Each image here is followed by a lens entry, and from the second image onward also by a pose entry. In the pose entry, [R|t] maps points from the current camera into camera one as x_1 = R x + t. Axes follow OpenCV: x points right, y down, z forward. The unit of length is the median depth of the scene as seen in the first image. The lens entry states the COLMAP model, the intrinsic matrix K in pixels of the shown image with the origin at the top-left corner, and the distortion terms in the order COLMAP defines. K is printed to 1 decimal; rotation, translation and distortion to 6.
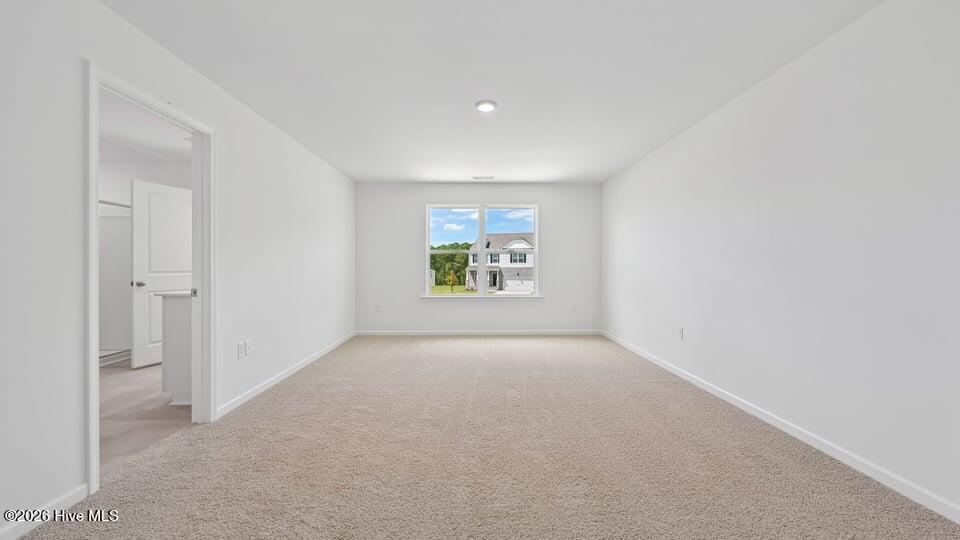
lens RADIAL K [[416.1, 0, 481.6], [0, 416.1, 269.6], [0, 0, 1]] dist [-0.000543, -0.000633]
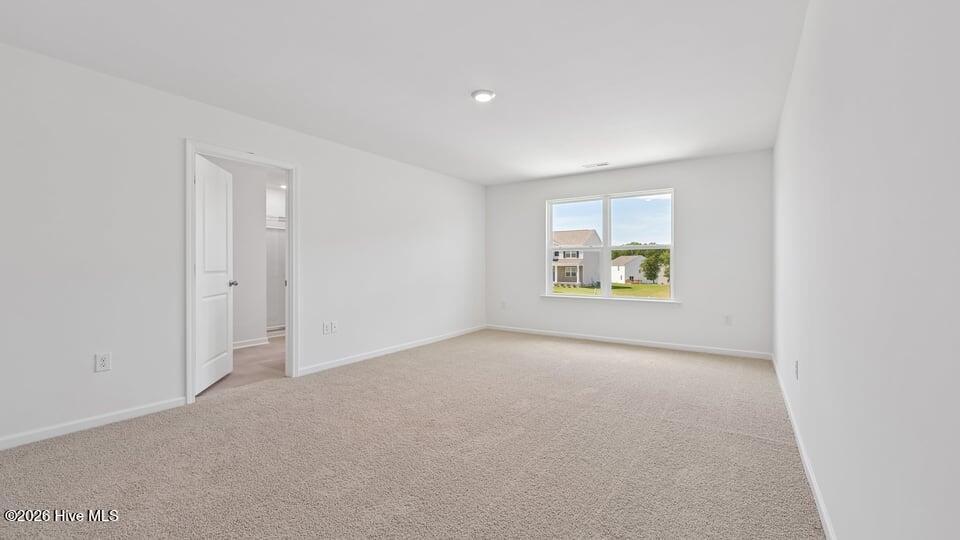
lens RADIAL K [[416.1, 0, 485.6], [0, 416.1, 269.1], [0, 0, 1]] dist [-0.000543, -0.000633]
pose [[0.797307, 0.009322, -0.603503, 0.577333], [-0.005151, 0.999949, 0.008641, -0.007066], [0.603553, -0.003780, 0.797314, 0.236939]]
